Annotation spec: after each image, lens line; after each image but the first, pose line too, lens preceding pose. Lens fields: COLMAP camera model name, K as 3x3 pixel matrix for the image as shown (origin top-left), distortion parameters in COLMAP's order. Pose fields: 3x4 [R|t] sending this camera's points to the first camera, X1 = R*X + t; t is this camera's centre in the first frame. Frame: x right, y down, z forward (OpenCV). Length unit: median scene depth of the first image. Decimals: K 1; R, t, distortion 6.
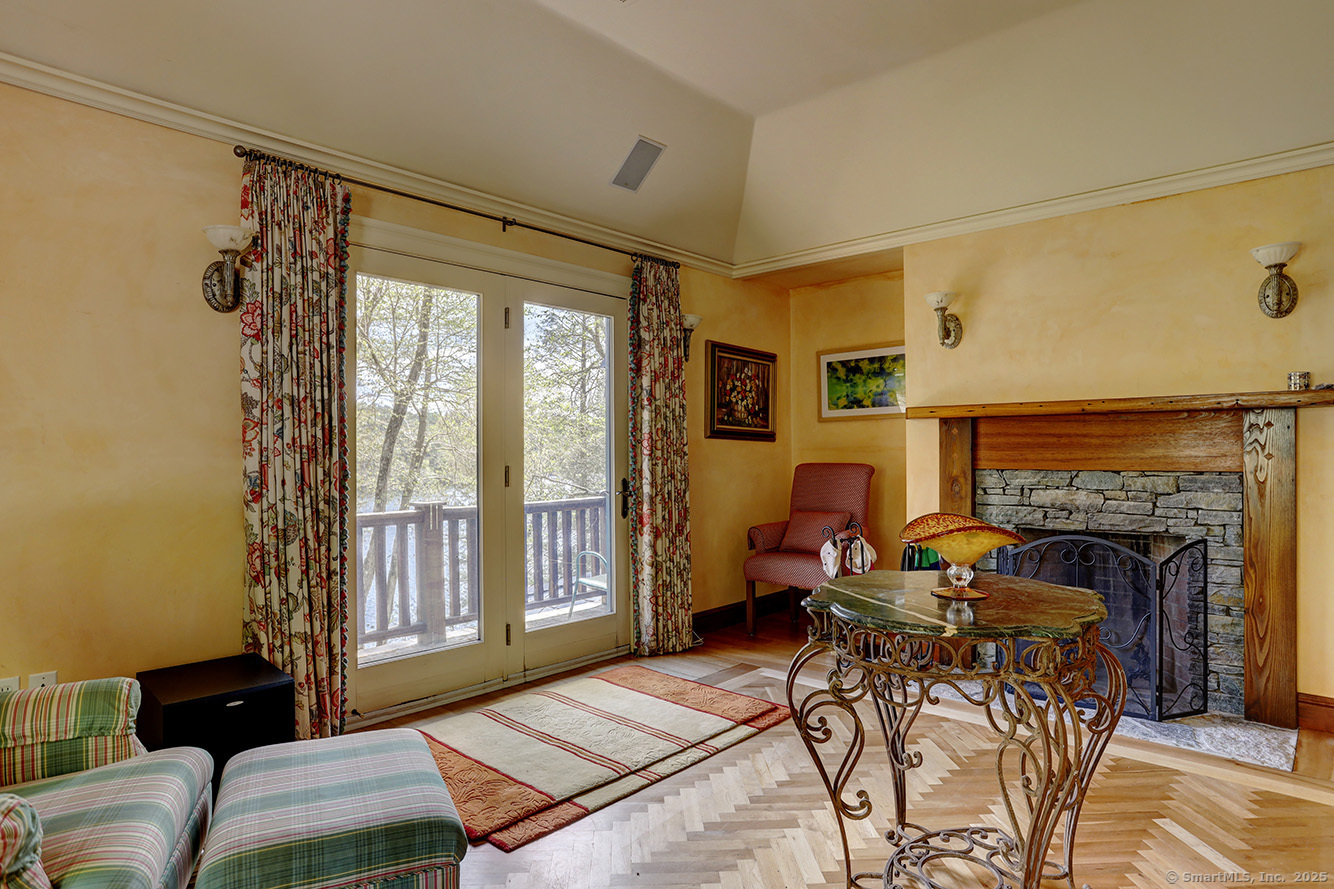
lens RADIAL K [[764.4, 0, 666.1], [0, 764.4, 442.3], [0, 0, 1]] dist [-0.005748, -0.000273]
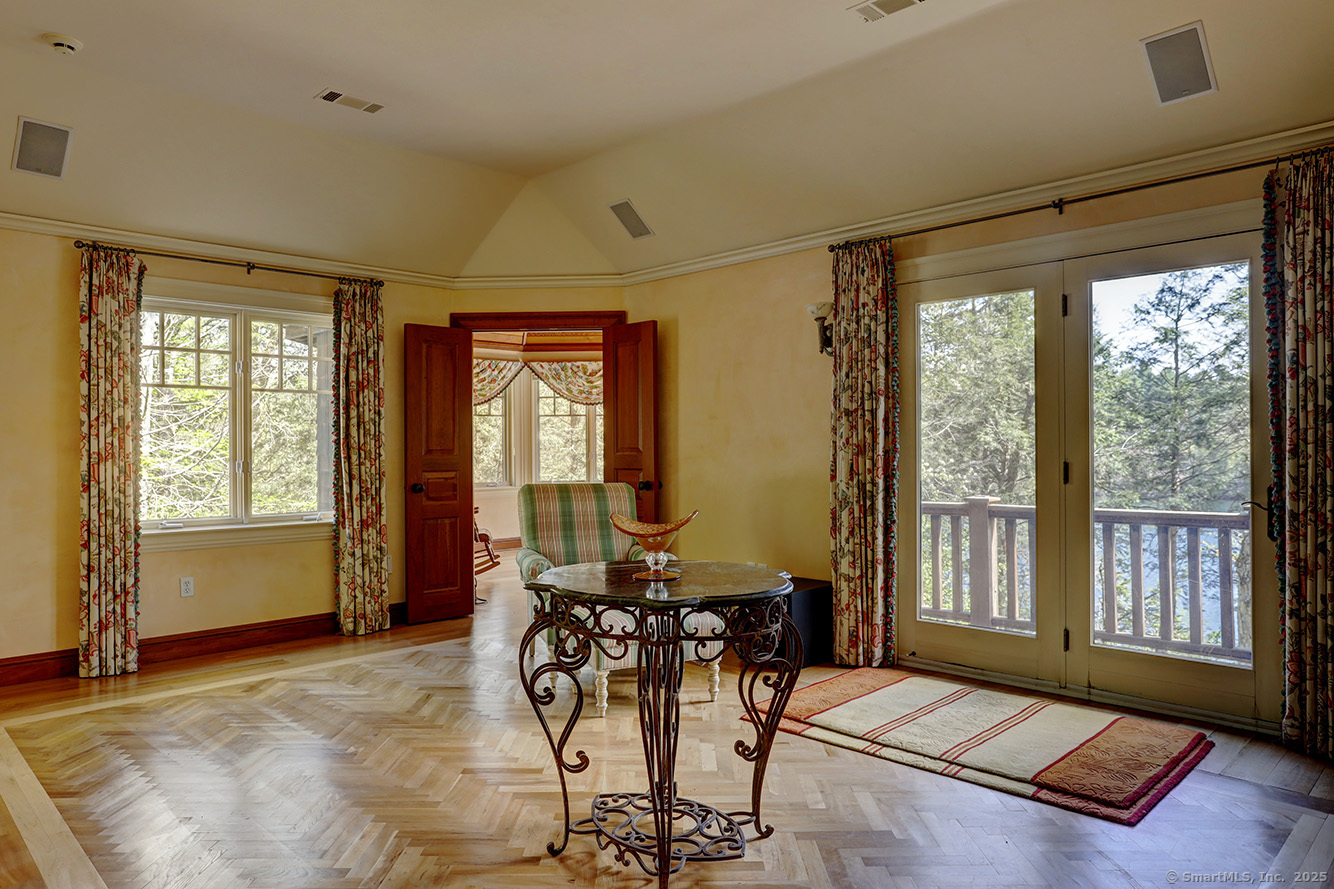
lens RADIAL K [[860.3, 0, 666.5], [0, 860.3, 448.8], [0, 0, 1]] dist [-0.005138, -0.001166]
pose [[-0.040849, 0.001547, -0.999164, 1.023773], [0.012815, 0.999917, 0.001024, 0.007345], [0.999083, -0.012763, -0.040866, 0.650900]]
